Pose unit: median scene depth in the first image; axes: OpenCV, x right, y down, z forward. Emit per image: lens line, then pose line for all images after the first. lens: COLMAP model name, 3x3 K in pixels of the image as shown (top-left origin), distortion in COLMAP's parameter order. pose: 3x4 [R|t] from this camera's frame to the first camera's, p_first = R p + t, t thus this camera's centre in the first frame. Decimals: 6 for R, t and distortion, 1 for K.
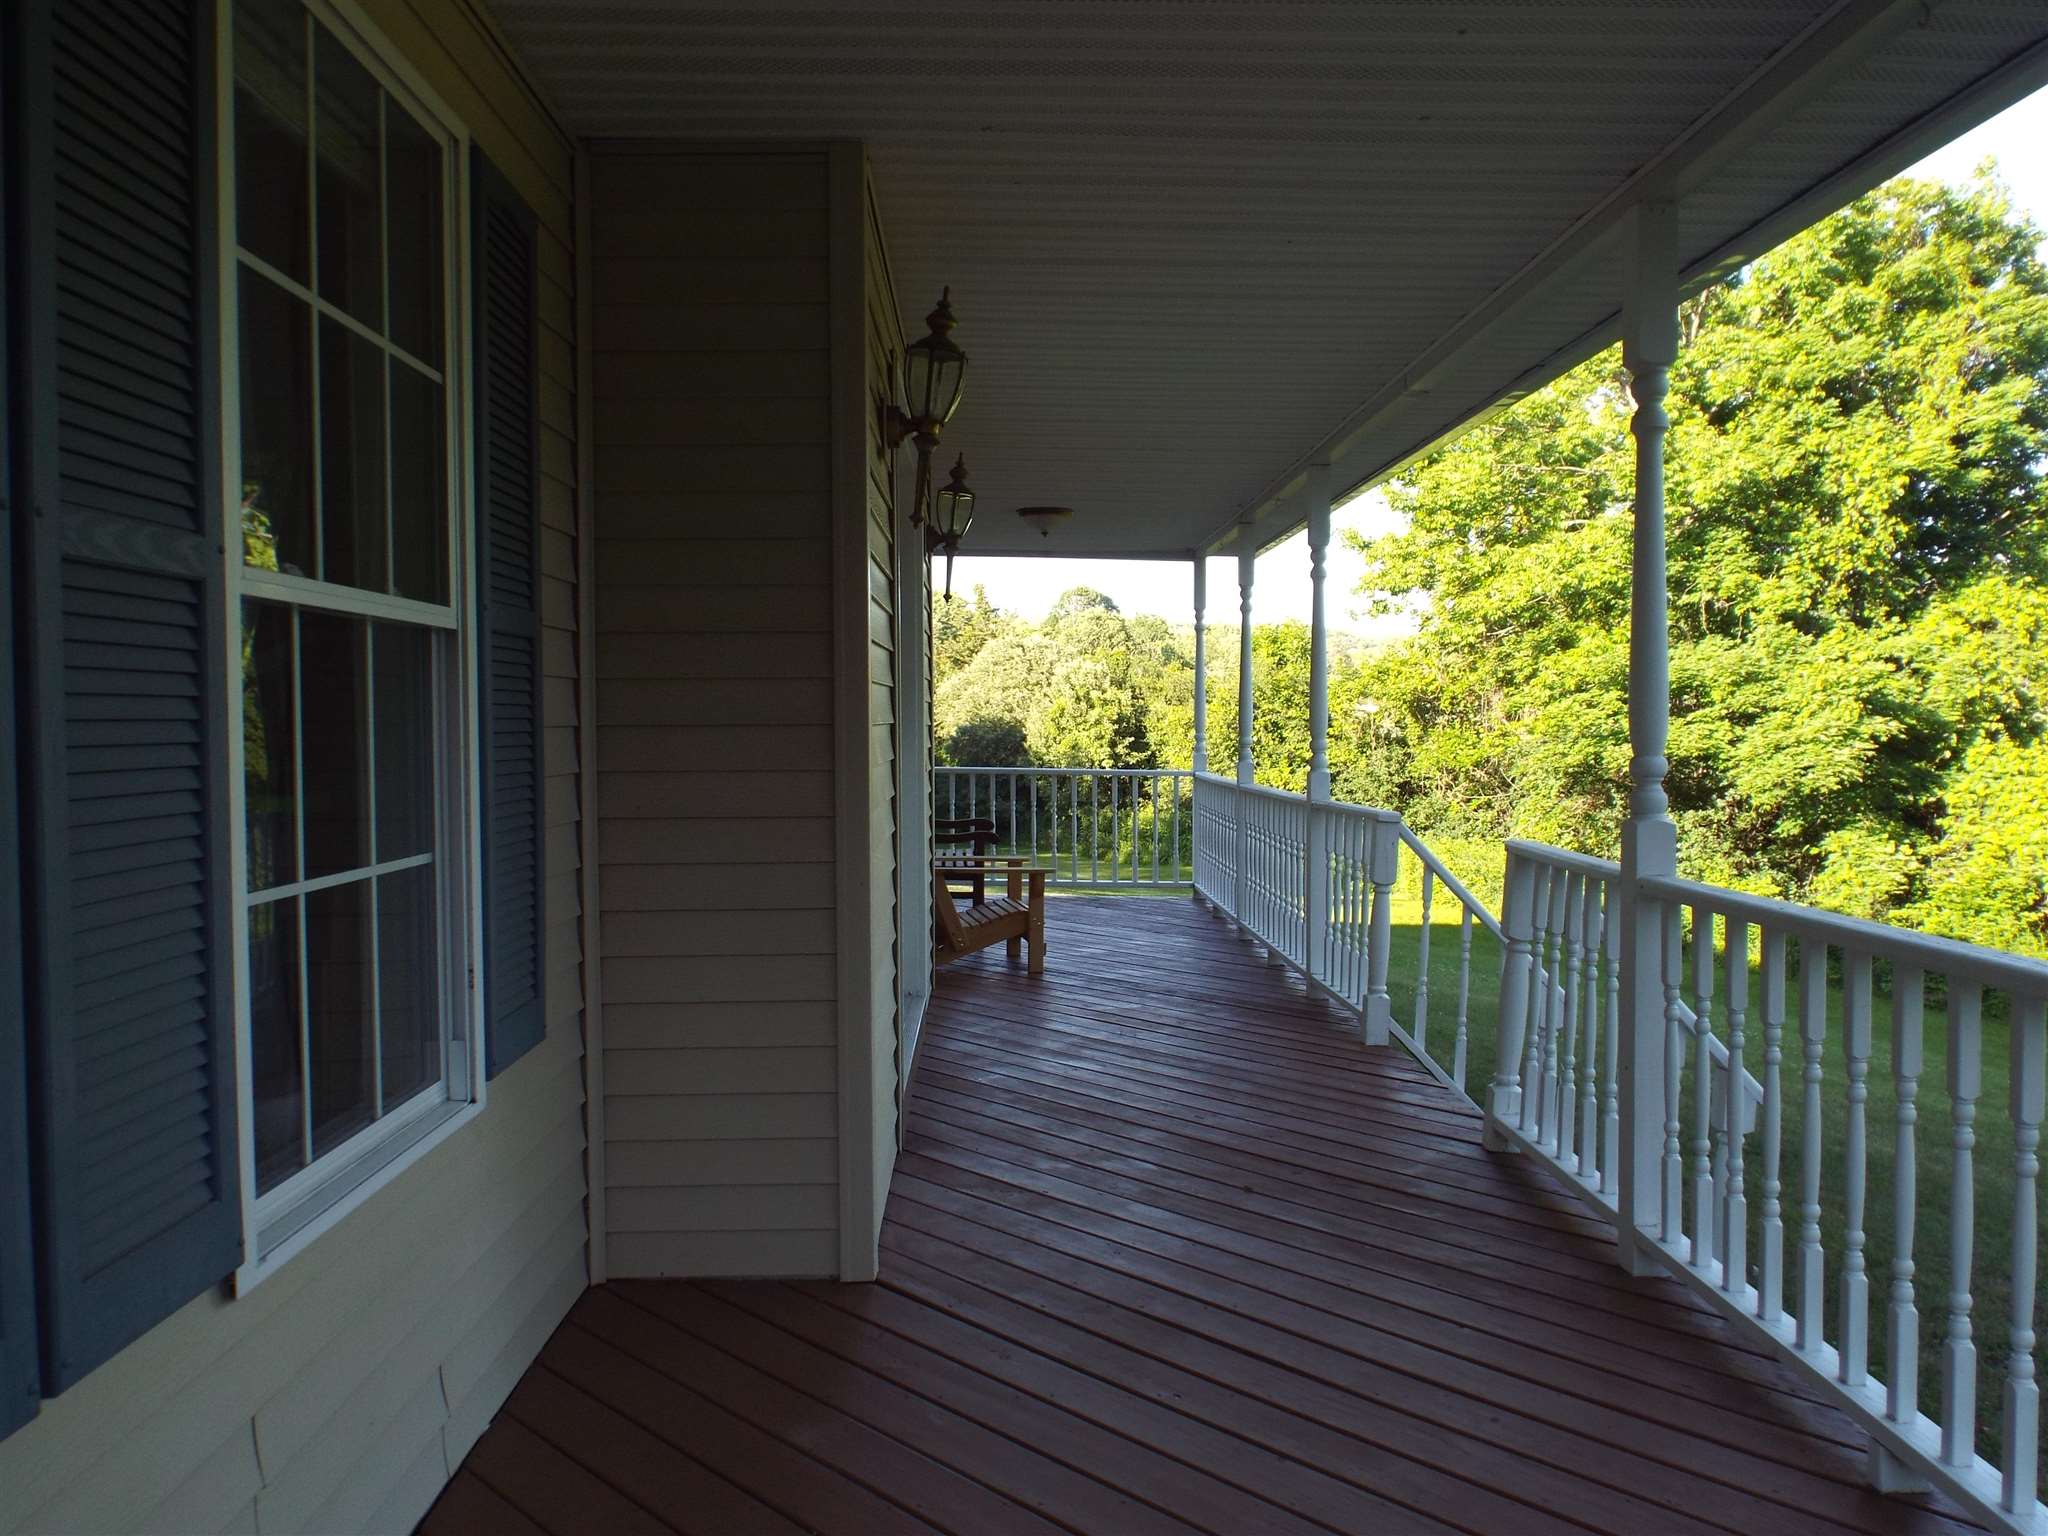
lens RADIAL K [[1501.5, 0, 987.9], [0, 1501.5, 759.4], [0, 0, 1]] dist [0.010429, 0.002426]
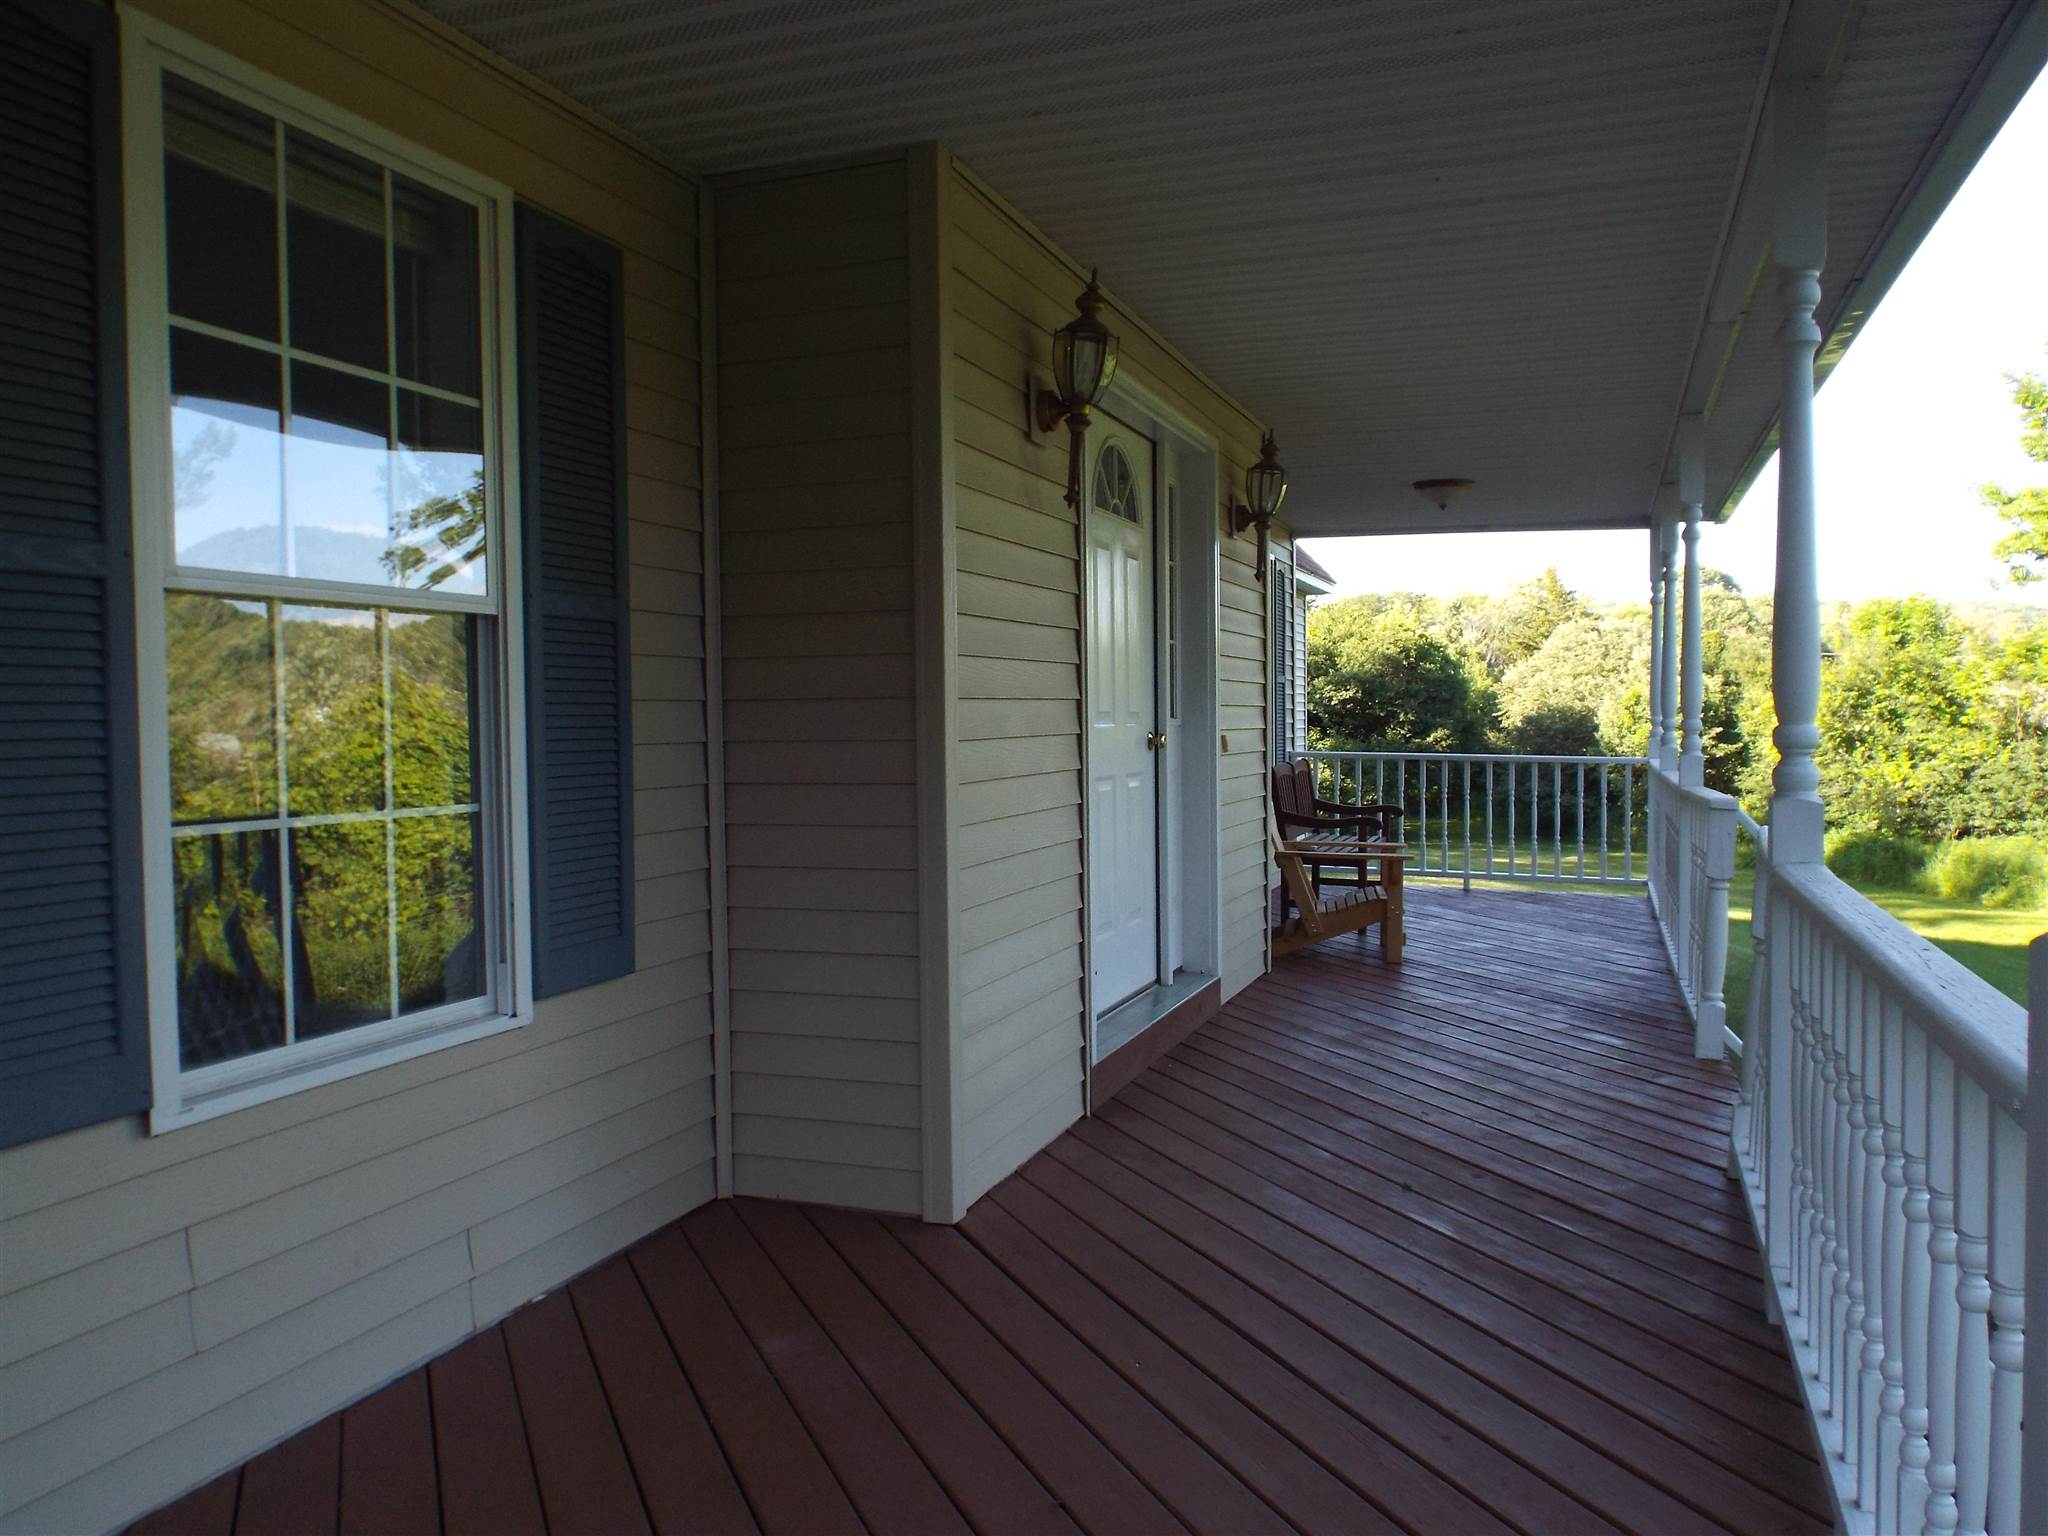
lens RADIAL K [[1494.3, 0, 1024.0], [0, 1494.3, 768.0], [0, 0, 1]] dist [-0.005642, -0.007787]
pose [[0.933090, 0.009264, -0.359524, 0.031056], [-0.005155, 0.999910, 0.012386, 0.001164], [0.359607, -0.009704, 0.933053, 0.003779]]
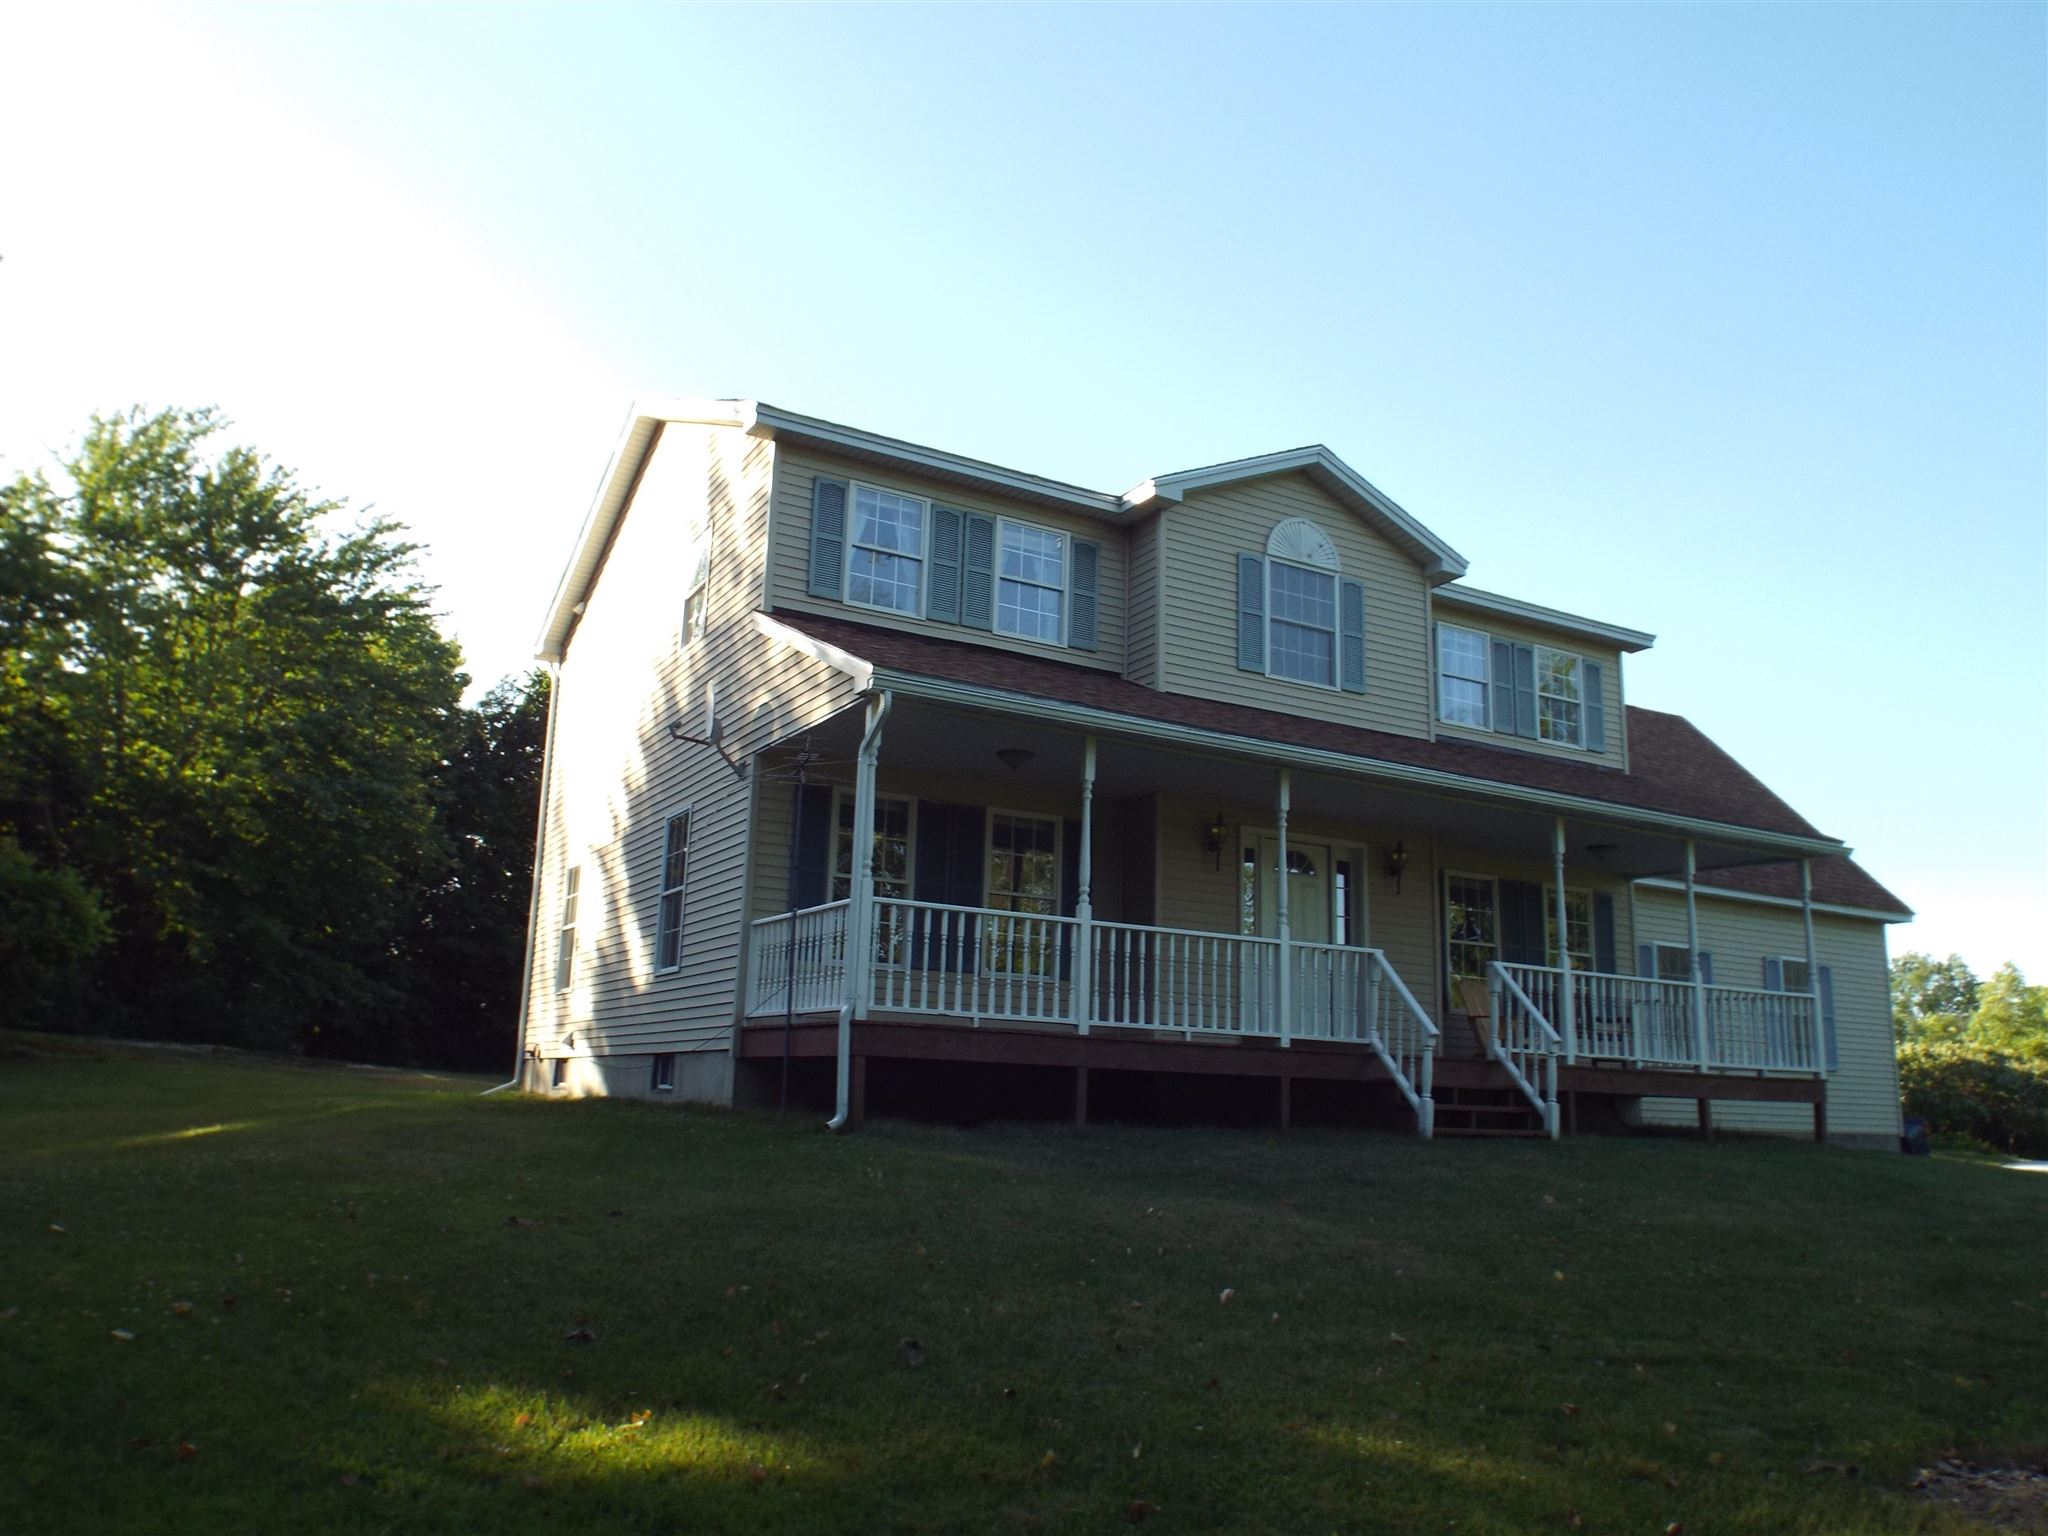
lens RADIAL K [[1471.0, 0, 1024.0], [0, 1471.0, 768.0], [0, 0, 1]] dist [-0.015627, -0.004601]
pose [[0.475563, -0.171876, -0.862727, 0.316980], [-0.063791, 0.971407, -0.228692, 0.050820], [0.877366, 0.163792, 0.451001, -0.121661]]
